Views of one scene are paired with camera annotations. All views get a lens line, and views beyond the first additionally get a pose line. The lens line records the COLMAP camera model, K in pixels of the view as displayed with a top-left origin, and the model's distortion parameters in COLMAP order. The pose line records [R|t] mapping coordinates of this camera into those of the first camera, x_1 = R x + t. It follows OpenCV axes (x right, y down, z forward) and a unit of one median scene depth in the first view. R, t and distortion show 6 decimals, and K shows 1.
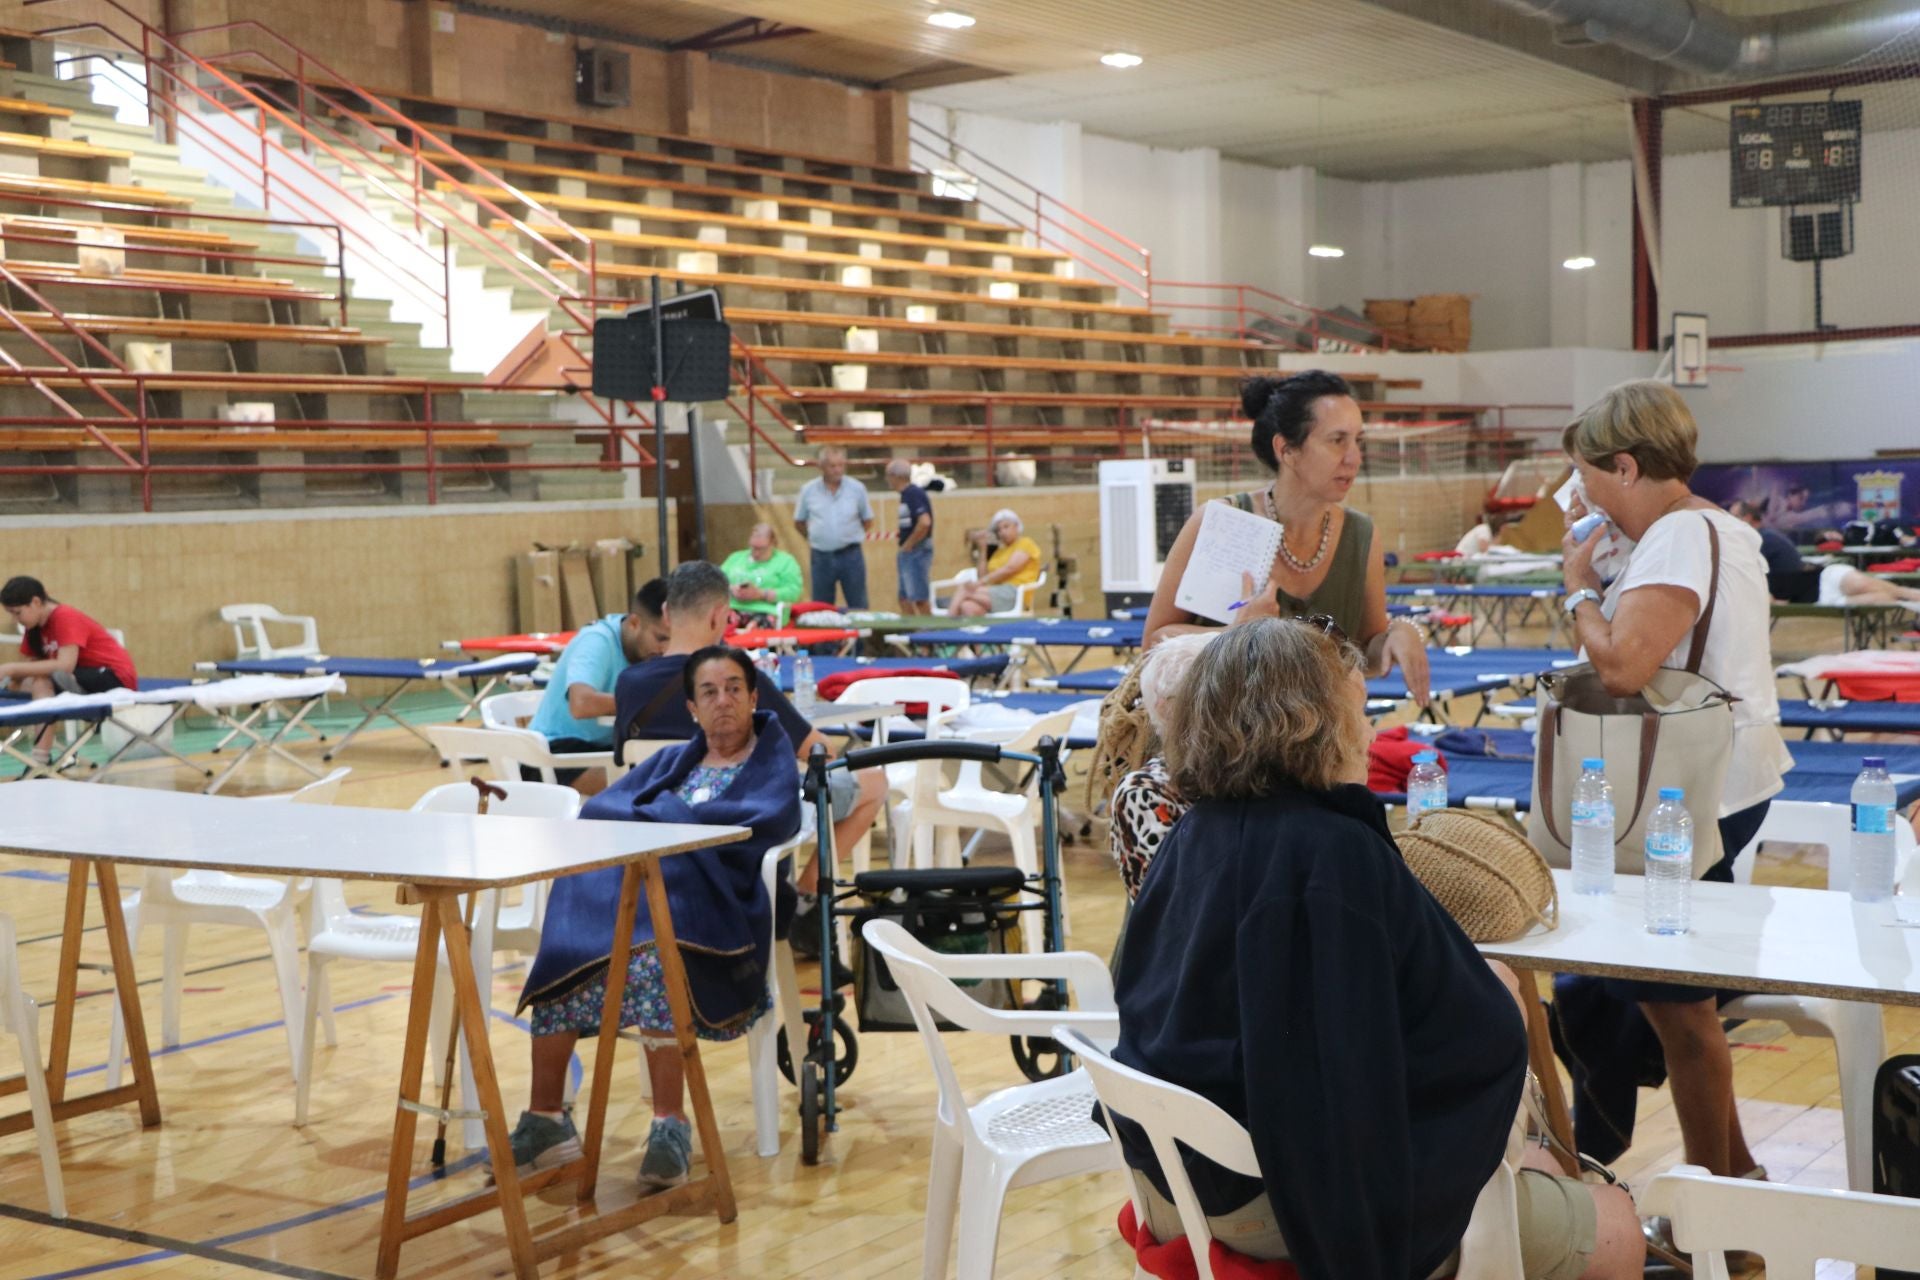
lens RADIAL K [[2571.2, 0, 960.0], [0, 2571.2, 640.0], [0, 0, 1]] dist [-0.014864, 0.443309]
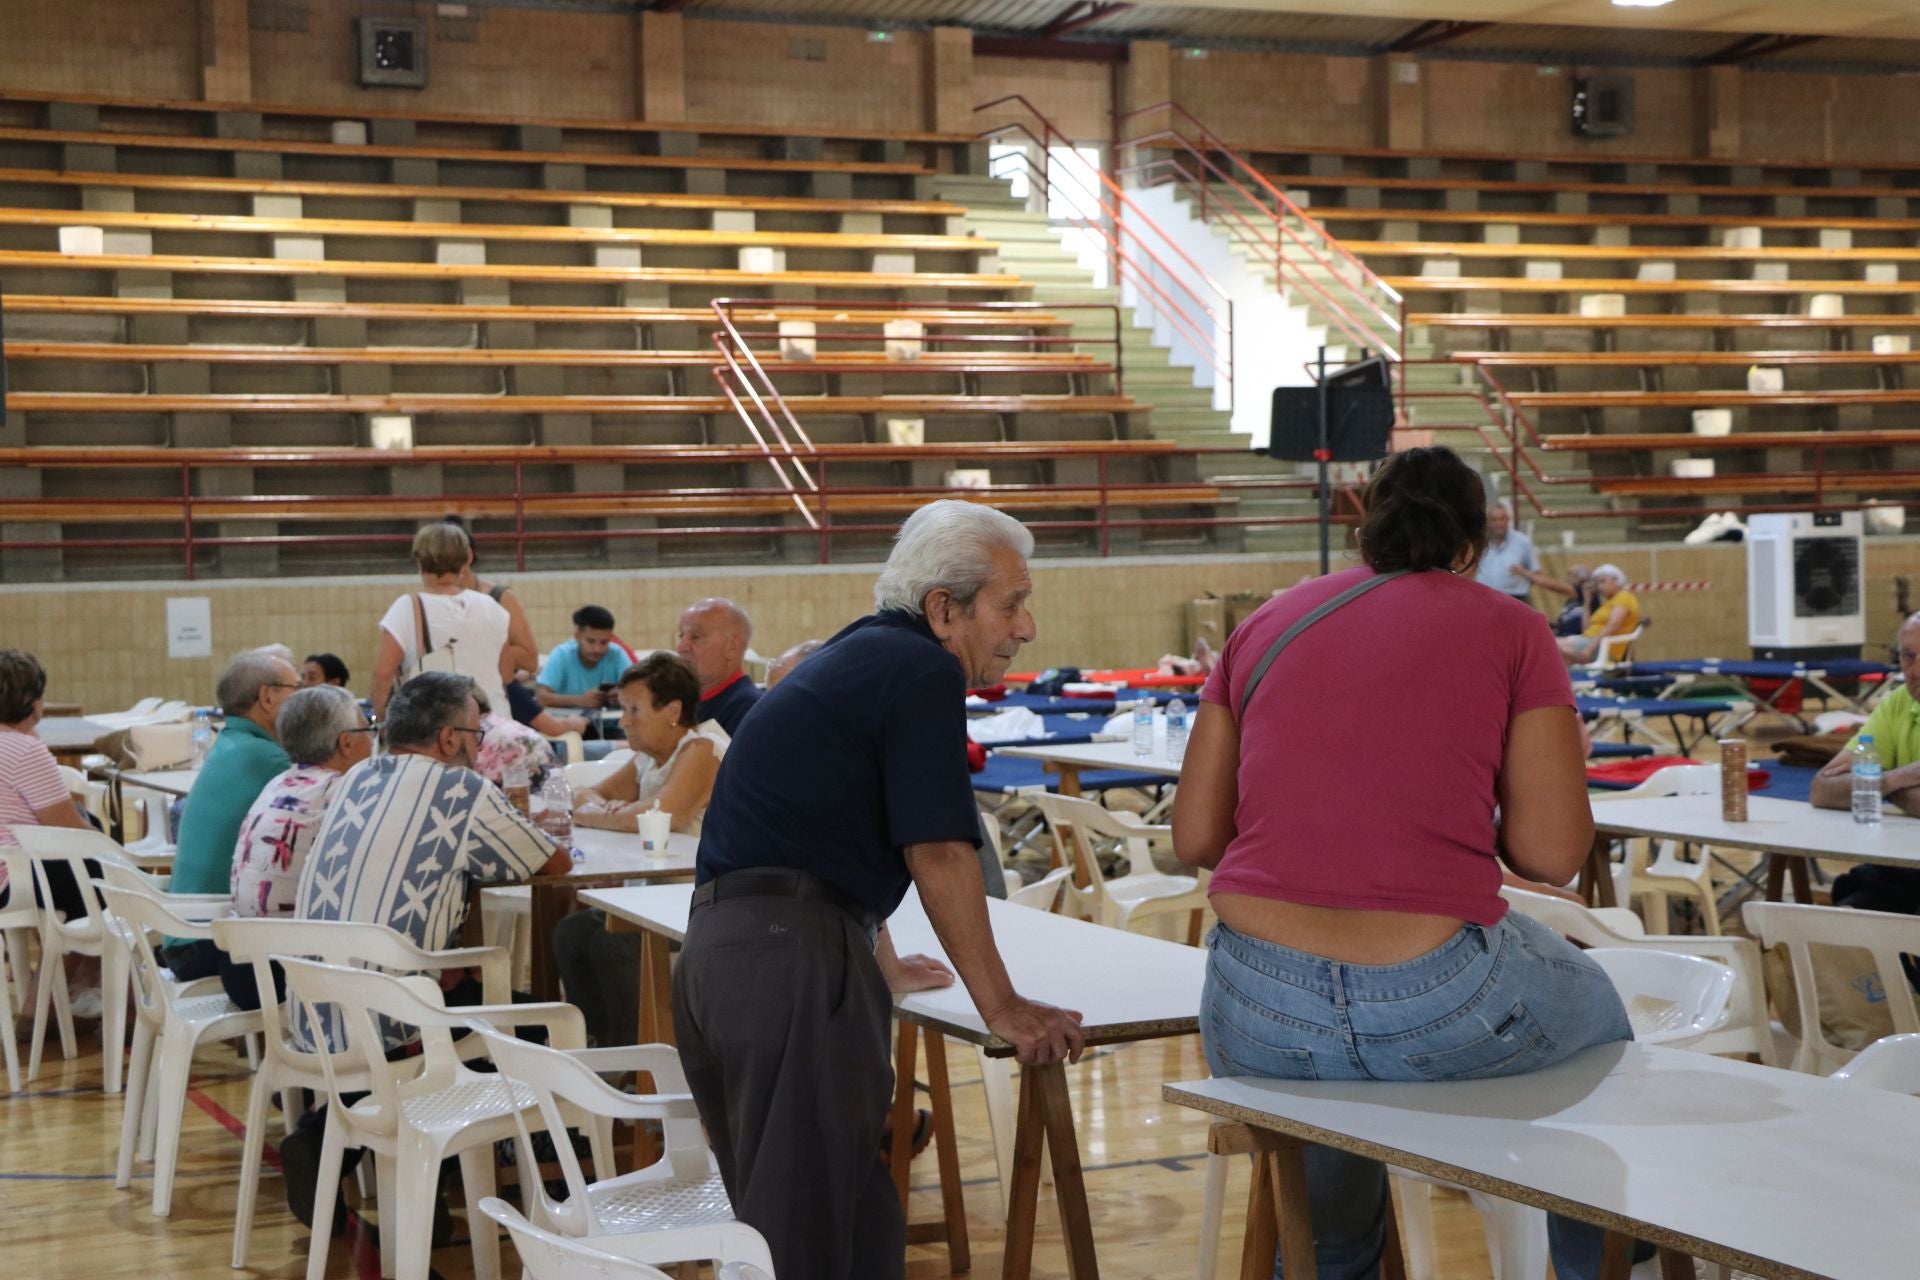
lens RADIAL K [[3079.0, 0, 960.0], [0, 3079.0, 640.0], [0, 0, 1]] dist [0.058356, 0.896422]
pose [[0.857910, 0.018218, -0.513476, 0.369904], [-0.028105, 0.999539, -0.011495, 0.001013], [0.513030, 0.024293, 0.858027, -0.166670]]
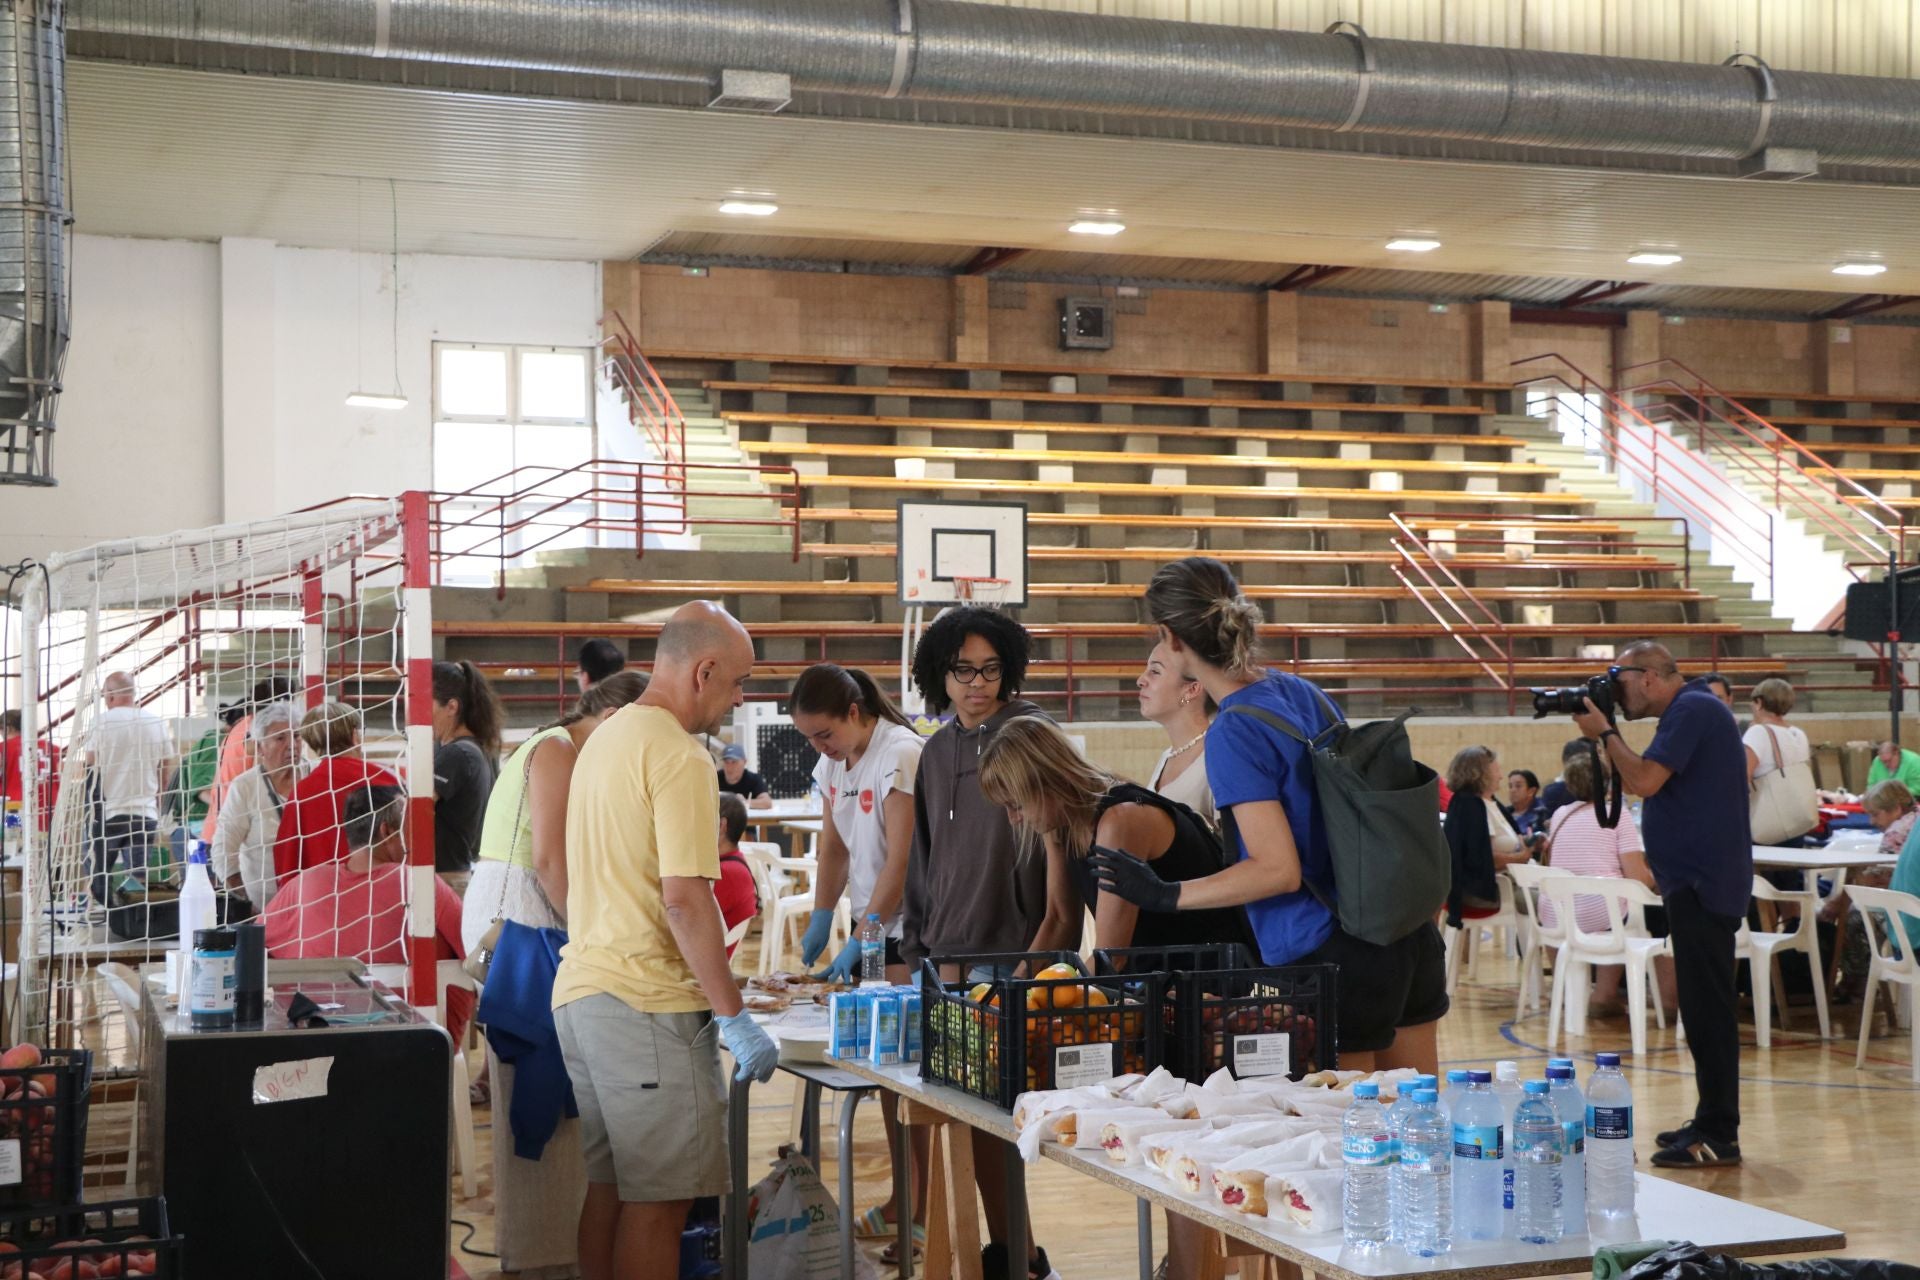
lens RADIAL K [[2571.2, 0, 960.0], [0, 2571.2, 640.0], [0, 0, 1]] dist [-0.014864, 0.443309]
pose [[0.816643, -0.002593, -0.577137, 0.241977], [-0.043513, 0.996867, -0.066049, 0.017211], [0.575500, 0.079051, 0.813972, -0.367904]]
